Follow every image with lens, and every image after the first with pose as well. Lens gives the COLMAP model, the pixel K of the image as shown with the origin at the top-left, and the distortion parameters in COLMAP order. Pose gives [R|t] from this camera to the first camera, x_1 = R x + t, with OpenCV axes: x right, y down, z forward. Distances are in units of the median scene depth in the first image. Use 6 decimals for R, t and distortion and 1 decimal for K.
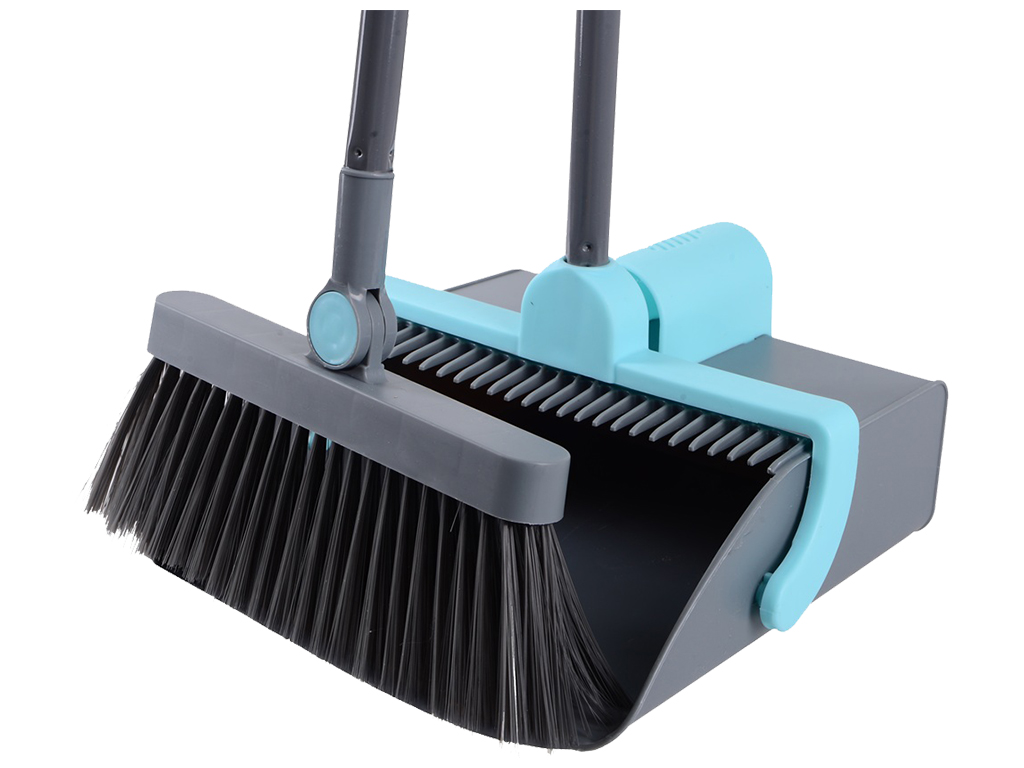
lens RADIAL K [[2091.1, 0, 512.1], [0, 2091.1, 383.7], [0, 0, 1]] dist [-0.081043, 0.000000]
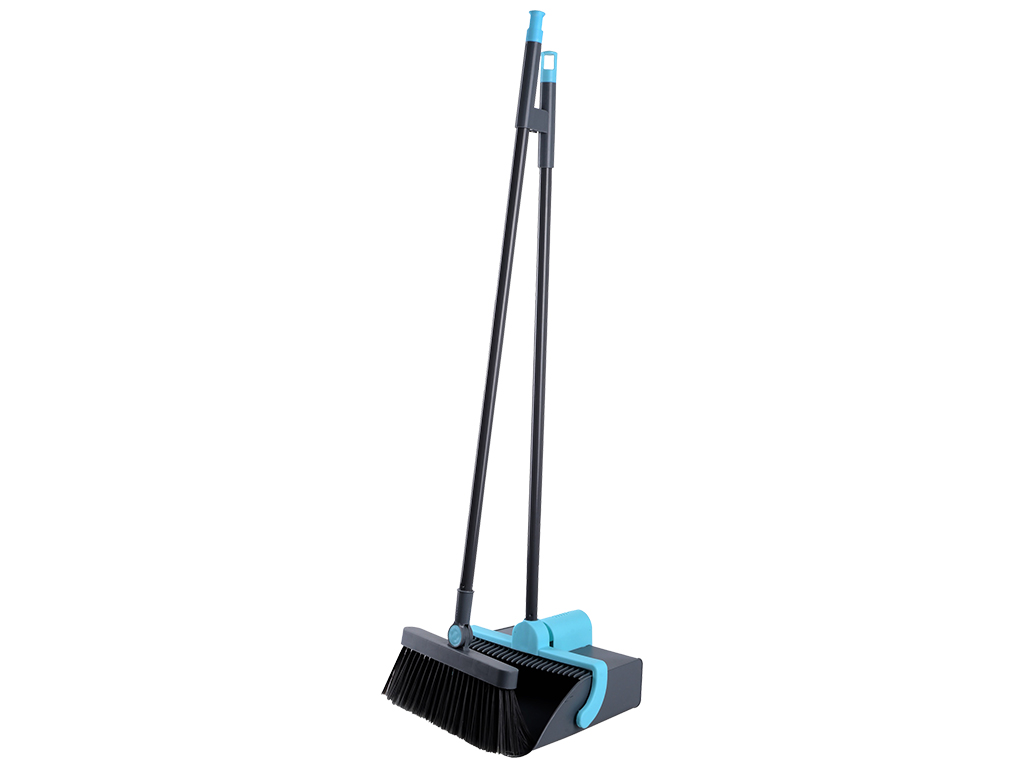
lens RADIAL K [[1639.9, 0, 511.8], [0, 1639.9, 384.2], [0, 0, 1]] dist [0.155903, 0.000000]
pose [[0.997133, -0.002197, -0.075642, 0.216497], [-0.016394, 0.969570, -0.244267, 0.233703], [0.073876, 0.244806, 0.966753, -1.747629]]
